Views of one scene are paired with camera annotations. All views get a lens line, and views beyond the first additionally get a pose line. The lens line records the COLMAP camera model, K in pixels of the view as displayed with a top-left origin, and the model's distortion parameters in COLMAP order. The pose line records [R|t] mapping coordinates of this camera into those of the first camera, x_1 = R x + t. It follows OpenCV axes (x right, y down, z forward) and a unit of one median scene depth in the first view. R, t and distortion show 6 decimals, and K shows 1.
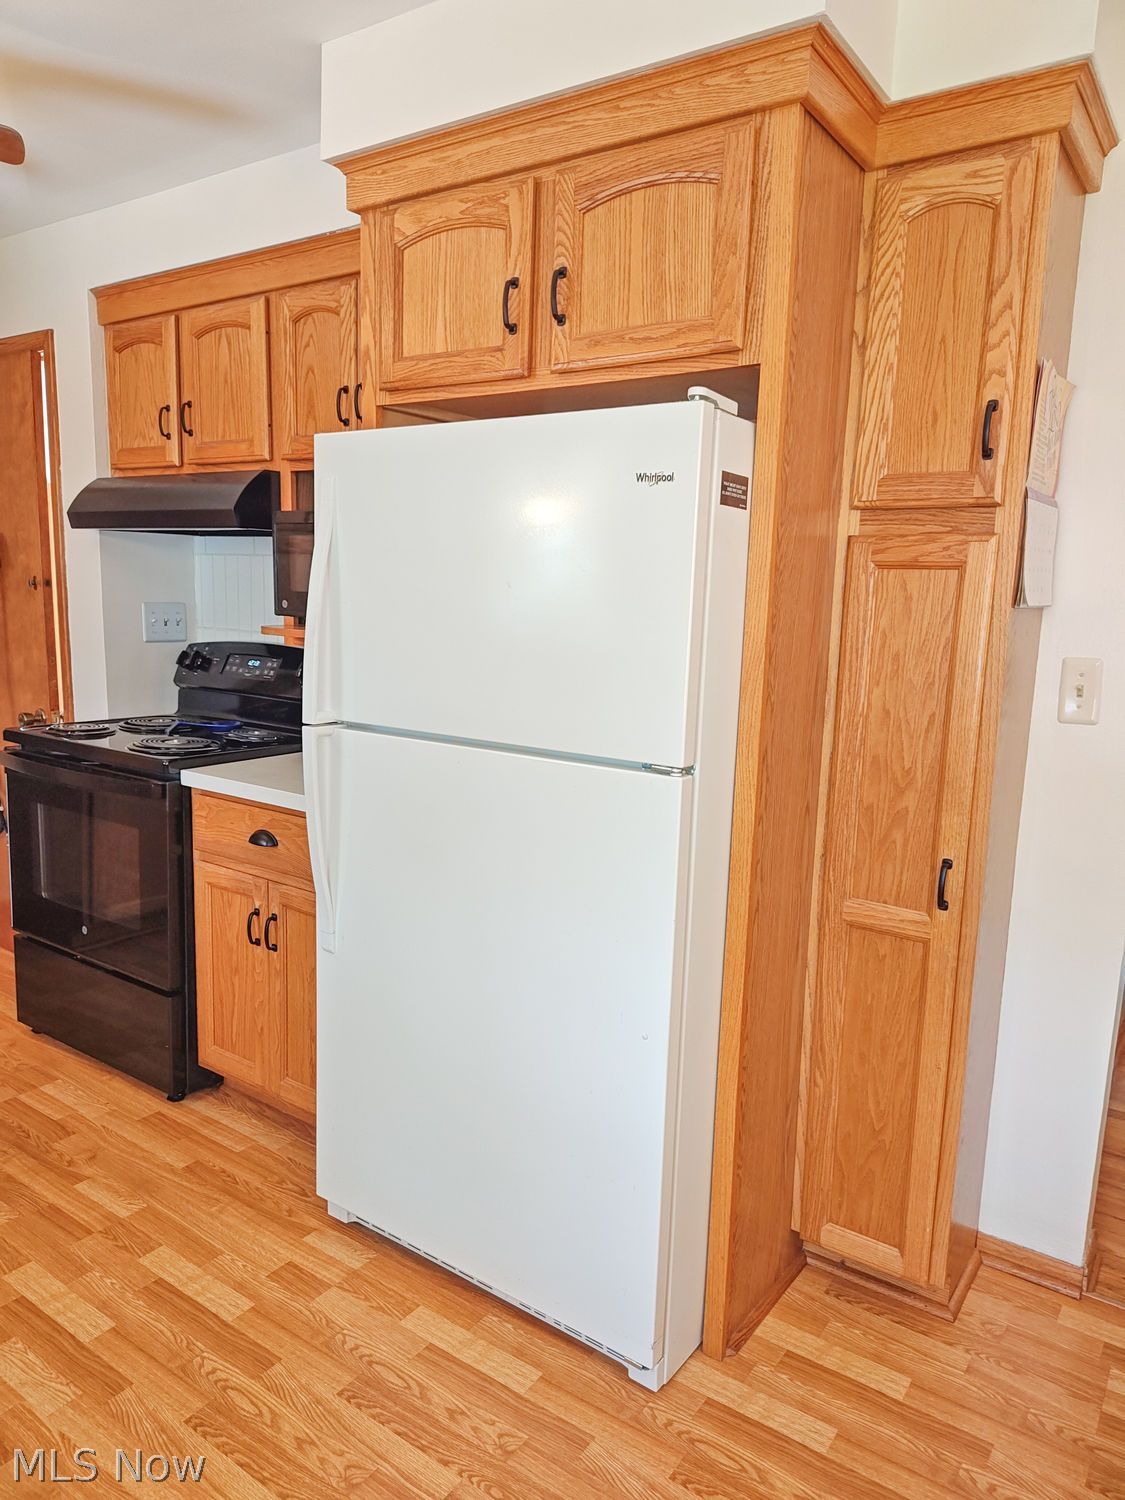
lens RADIAL K [[1042.0, 0, 563.0], [0, 1042.0, 754.0], [0, 0, 1]] dist [0.045993, -0.055178]
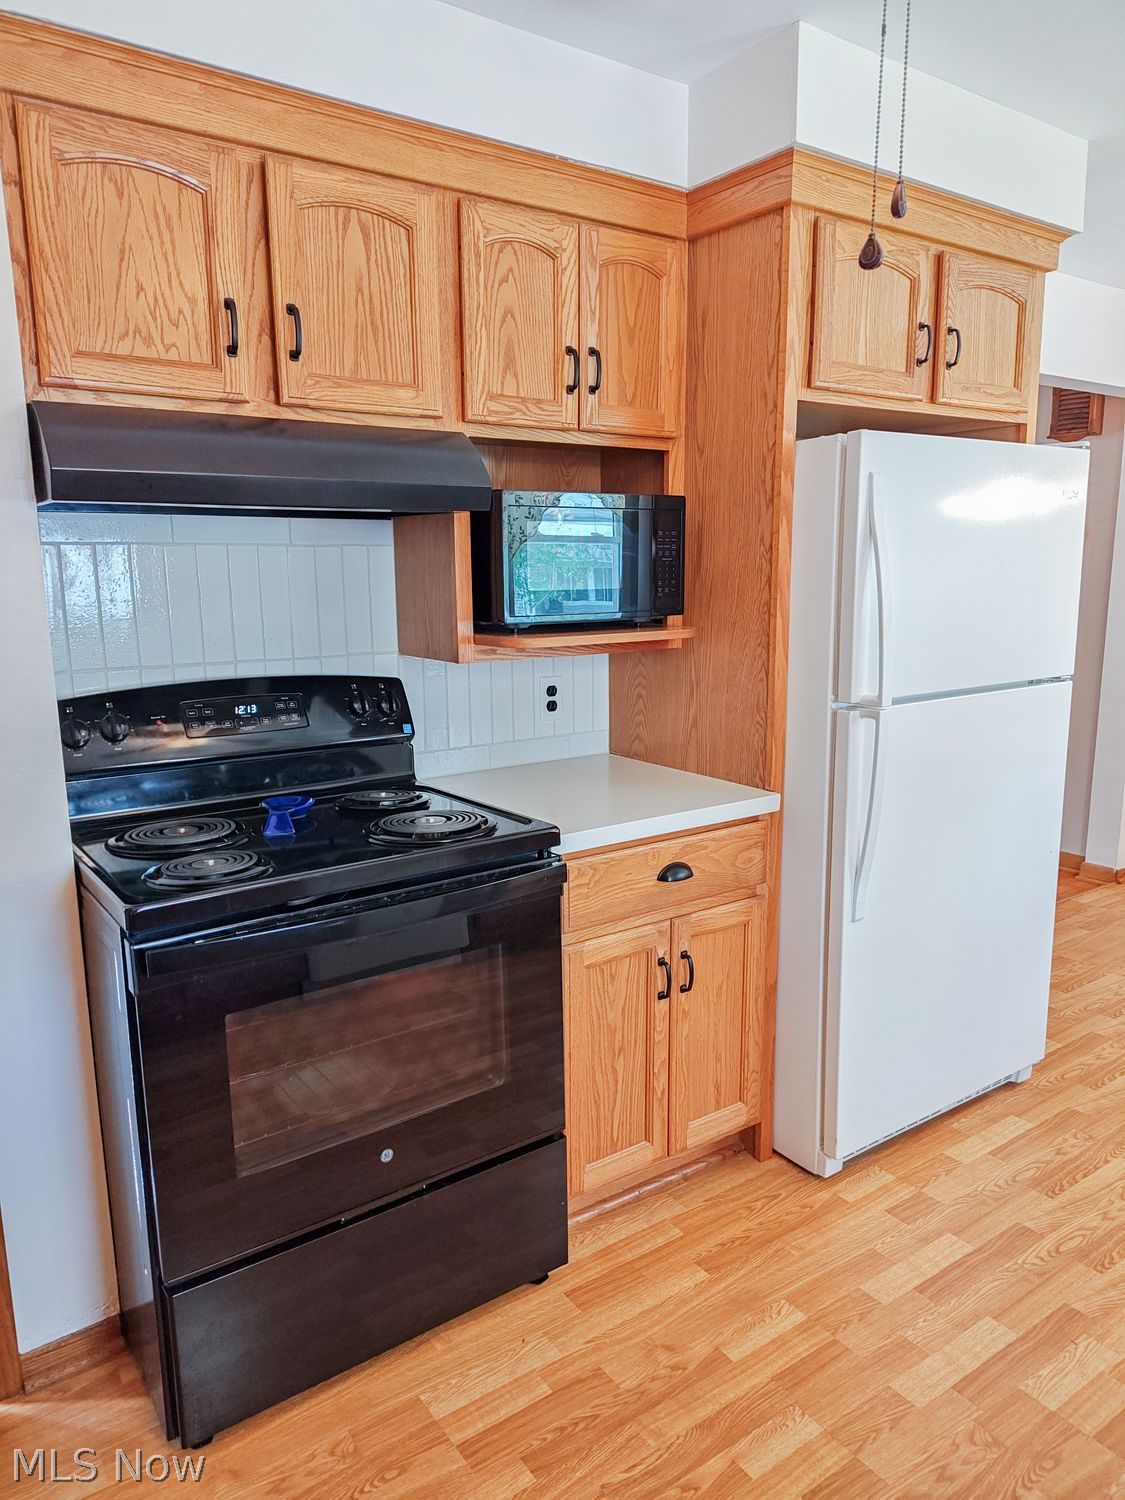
lens RADIAL K [[1042.0, 0, 537.0], [0, 1042.0, 755.8], [0, 0, 1]] dist [0.045993, -0.055178]
pose [[0.337311, -0.200959, 0.919694, -1.191221], [0.173201, 0.973520, 0.149197, -0.176260], [-0.925323, 0.108967, 0.363185, 0.836020]]
